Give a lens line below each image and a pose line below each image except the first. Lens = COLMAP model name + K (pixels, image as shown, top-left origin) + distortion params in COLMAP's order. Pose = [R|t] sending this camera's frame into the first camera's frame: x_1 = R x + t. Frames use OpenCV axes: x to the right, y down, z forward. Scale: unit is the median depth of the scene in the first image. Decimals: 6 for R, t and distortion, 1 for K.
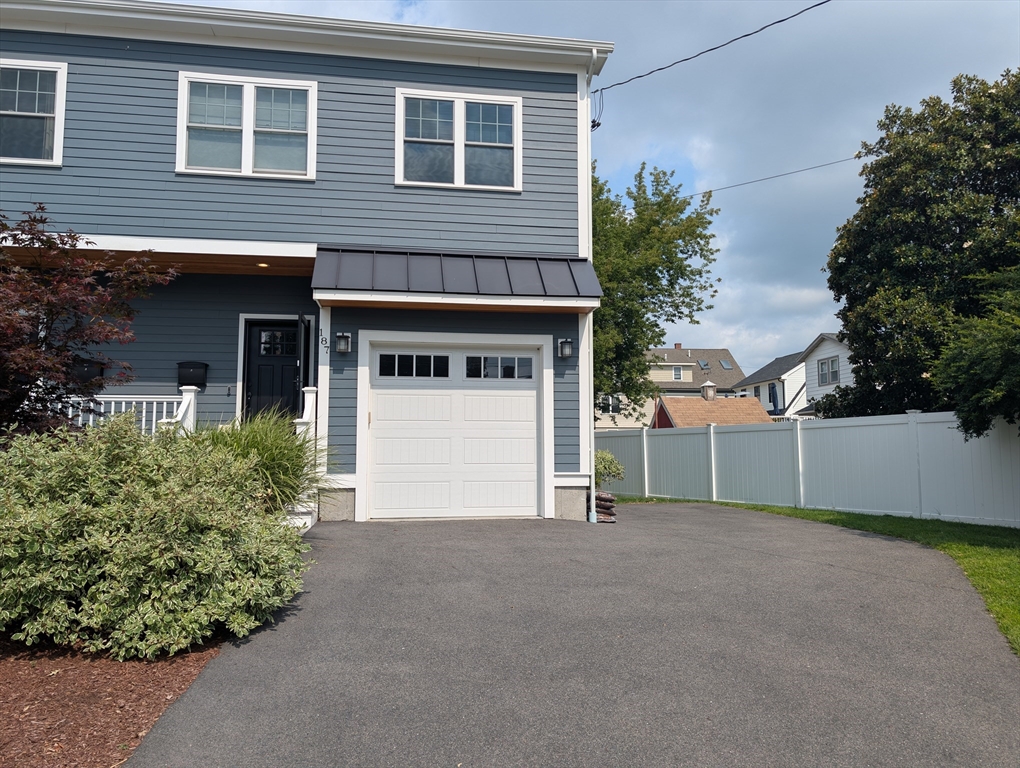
lens RADIAL K [[728.9, 0, 510.0], [0, 728.9, 384.0], [0, 0, 1]] dist [0.020634, -0.002078]
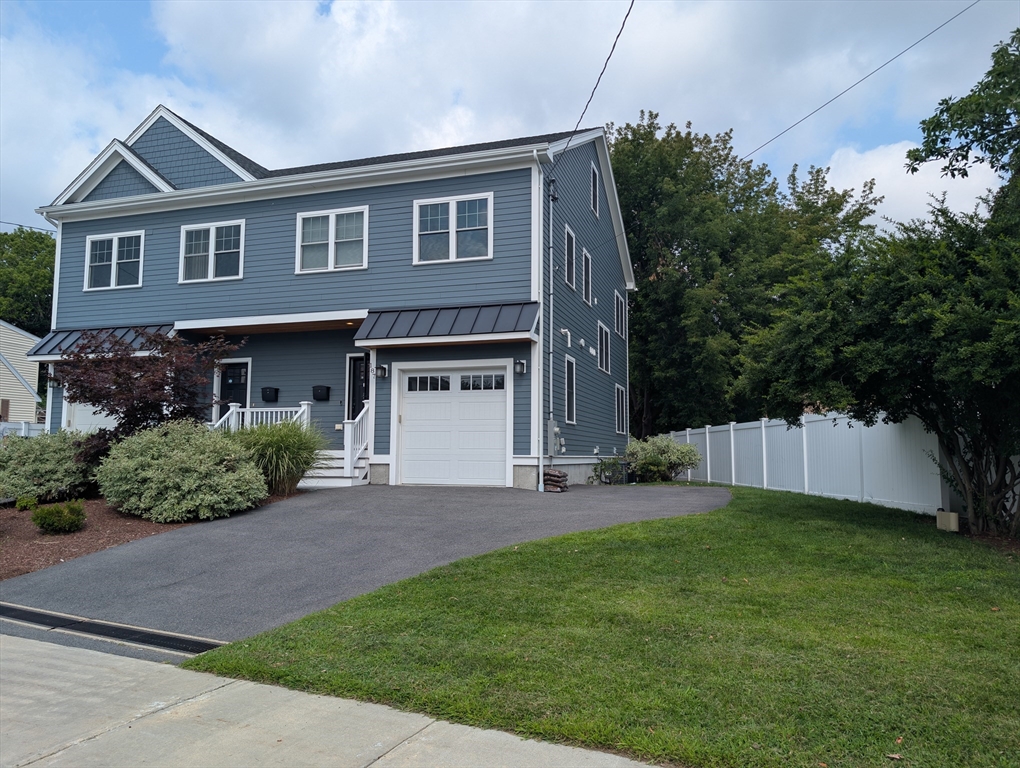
lens RADIAL K [[736.2, 0, 510.0], [0, 736.2, 384.0], [0, 0, 1]] dist [0.038181, 0.000226]
pose [[0.892609, -0.036123, -0.449382, 0.703971], [0.037908, 0.999269, -0.005029, -0.010259], [0.449235, -0.012546, 0.893326, -0.282858]]
